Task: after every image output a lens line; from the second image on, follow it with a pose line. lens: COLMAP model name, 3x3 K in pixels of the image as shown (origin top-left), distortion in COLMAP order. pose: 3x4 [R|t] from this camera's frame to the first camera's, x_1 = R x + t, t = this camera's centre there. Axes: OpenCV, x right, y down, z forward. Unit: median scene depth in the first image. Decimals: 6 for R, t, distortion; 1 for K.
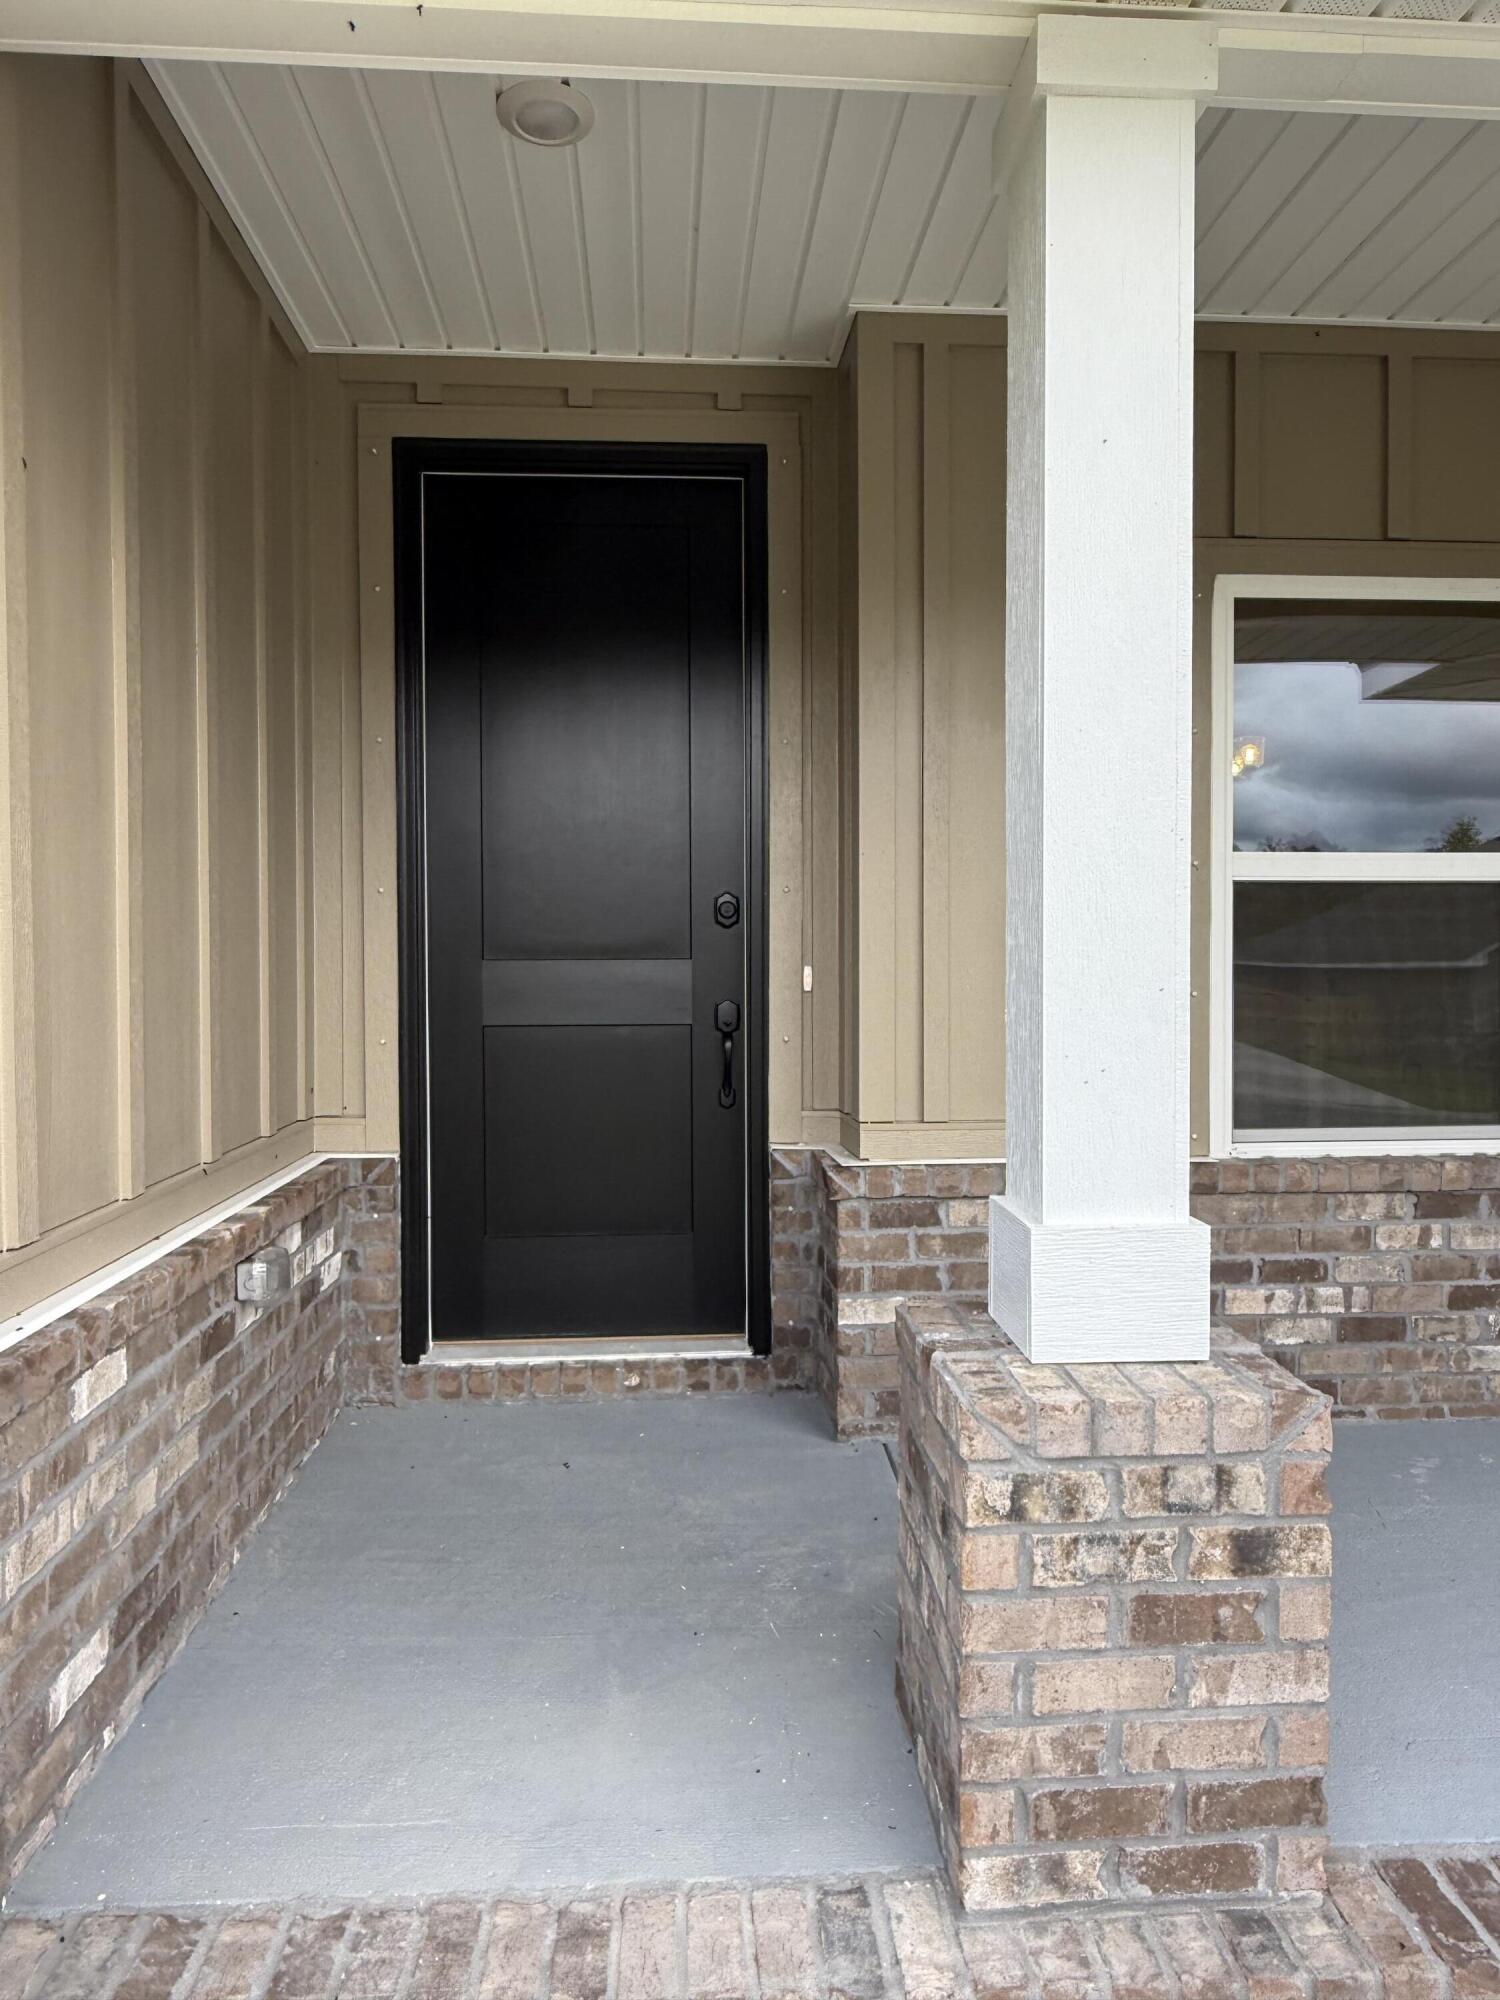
lens RADIAL K [[1291.5, 0, 749.0], [0, 1291.5, 999.7], [0, 0, 1]] dist [-0.003657, 0.005515]
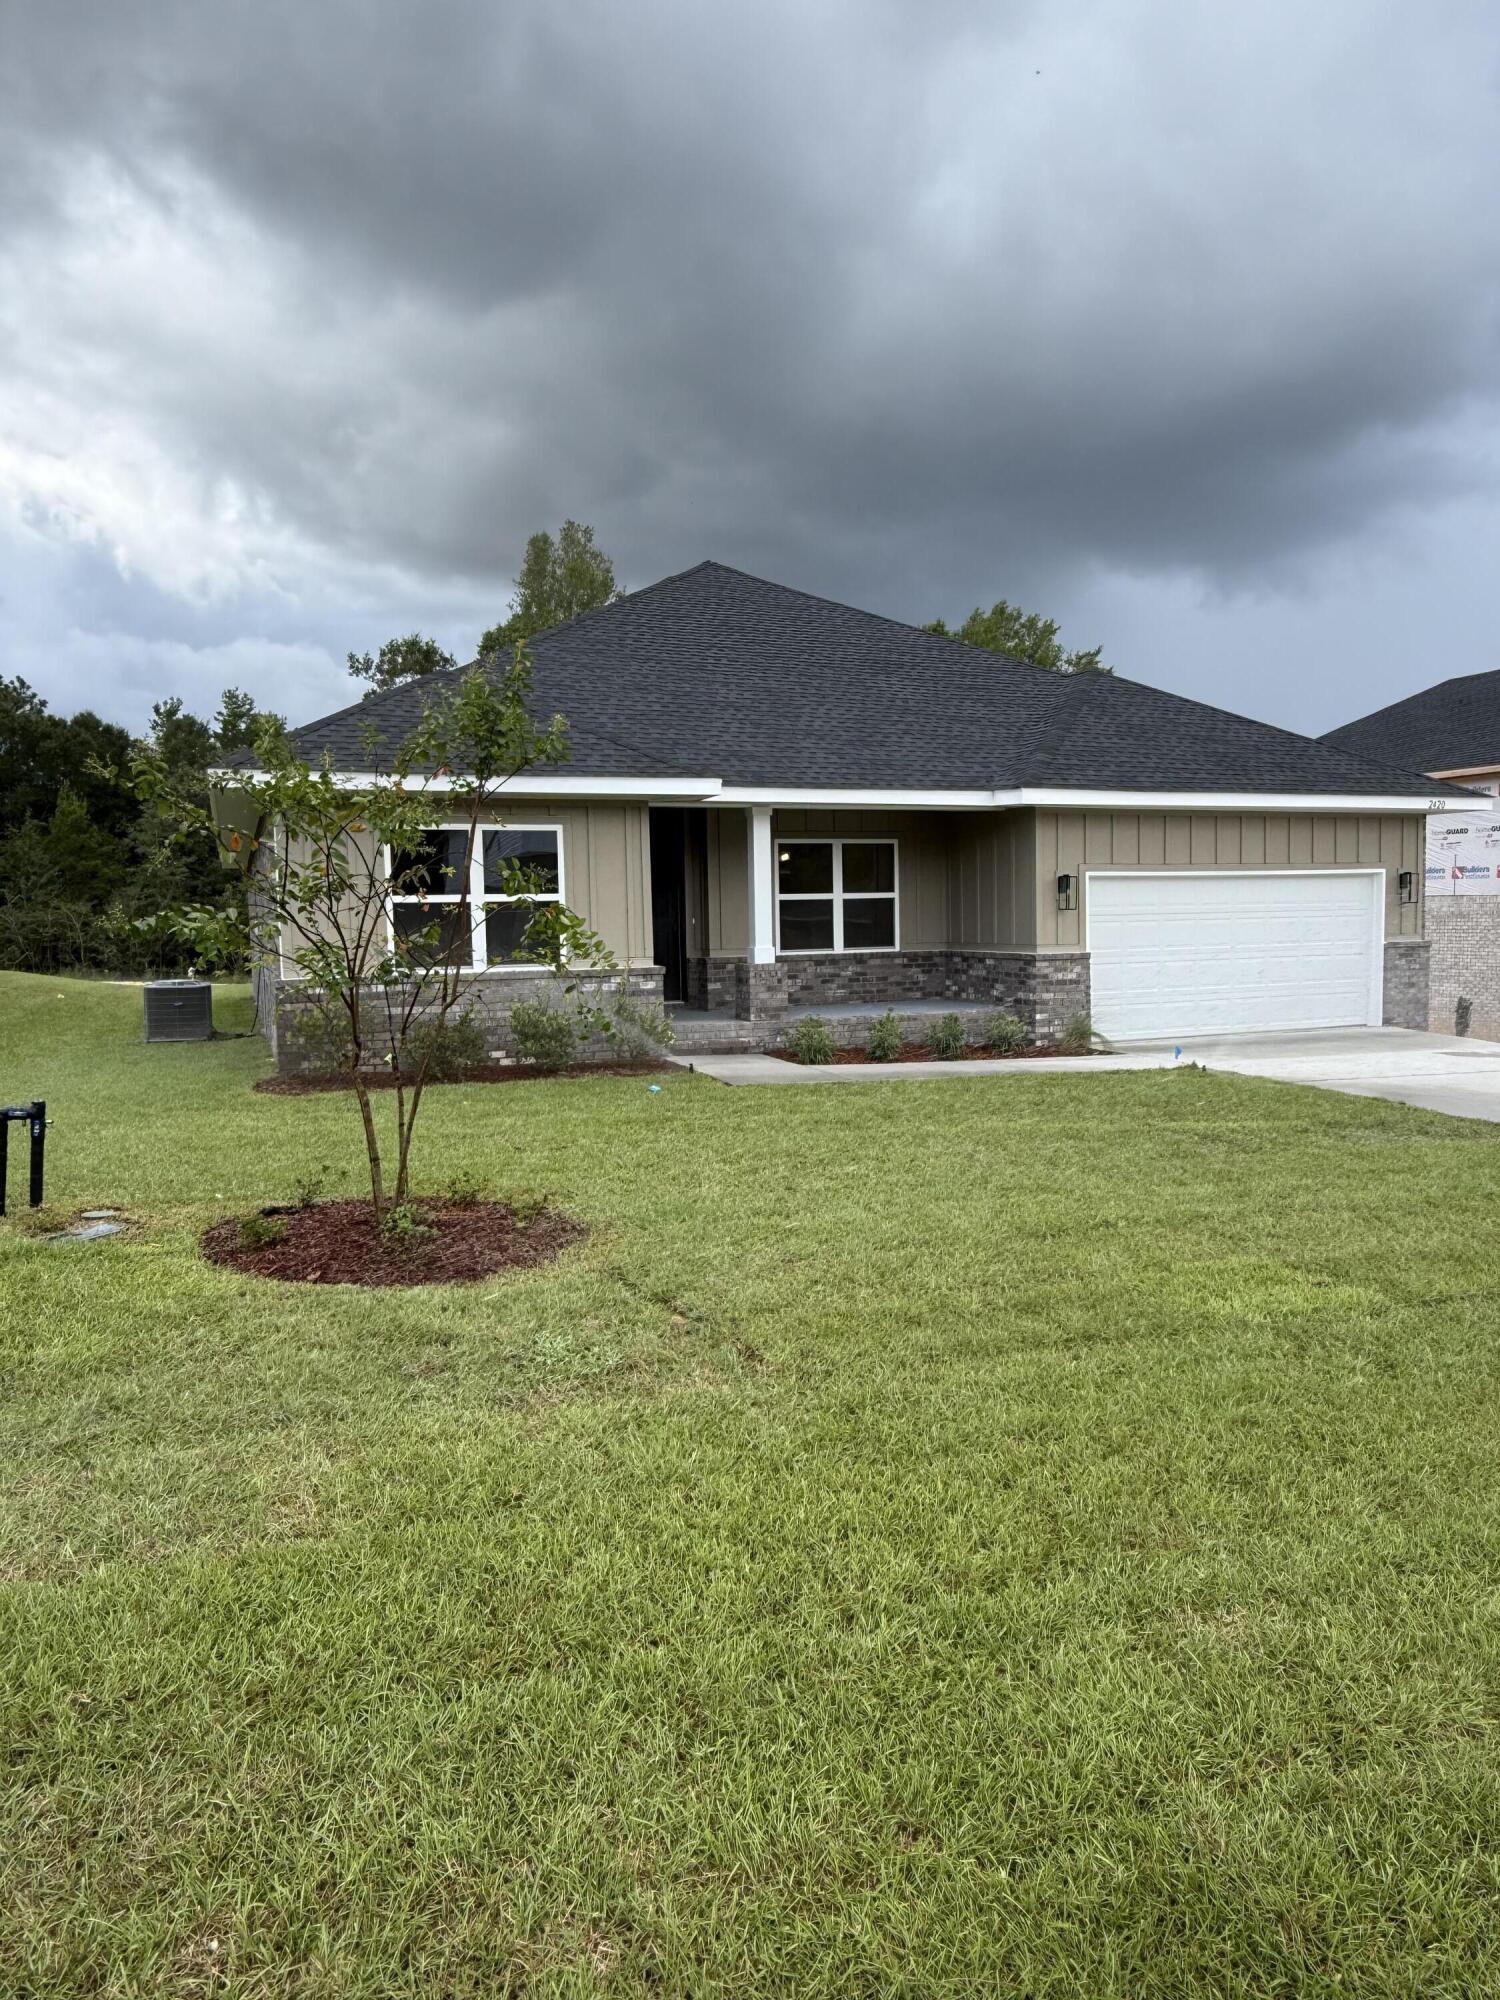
lens RADIAL K [[1291.5, 0, 750.4], [0, 1291.5, 999.0], [0, 0, 1]] dist [-0.003657, 0.005515]
pose [[0.951009, -0.035537, 0.307113, -1.310424], [0.023034, 0.998755, 0.044243, 0.068006], [-0.308303, -0.035002, 0.950644, -3.820038]]
